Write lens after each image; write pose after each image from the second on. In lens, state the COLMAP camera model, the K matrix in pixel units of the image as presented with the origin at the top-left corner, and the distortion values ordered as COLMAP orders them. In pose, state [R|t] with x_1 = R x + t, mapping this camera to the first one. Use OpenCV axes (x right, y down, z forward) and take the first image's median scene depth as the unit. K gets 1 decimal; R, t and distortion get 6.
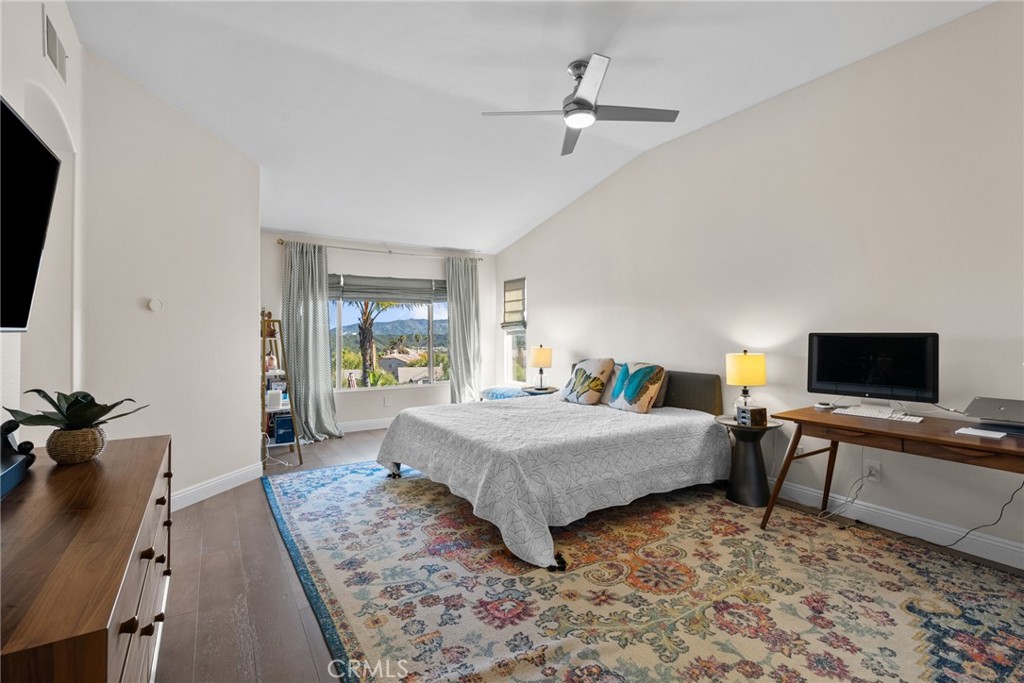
lens RADIAL K [[471.5, 0, 506.9], [0, 471.5, 337.3], [0, 0, 1]] dist [0.001046, -0.000005]
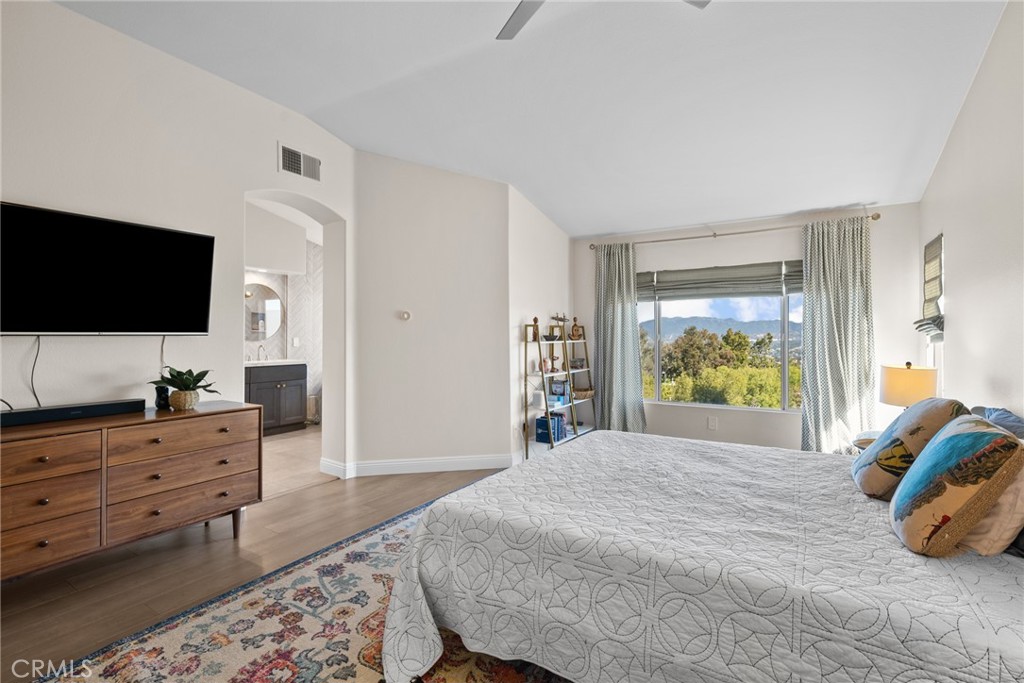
lens RADIAL K [[471.5, 0, 506.9], [0, 471.5, 337.3], [0, 0, 1]] dist [0.001046, -0.000005]
pose [[0.436021, 0.005470, -0.899920, 0.607025], [-0.013007, 0.999915, -0.000224, -0.008926], [0.899843, 0.011803, 0.436055, 0.671004]]
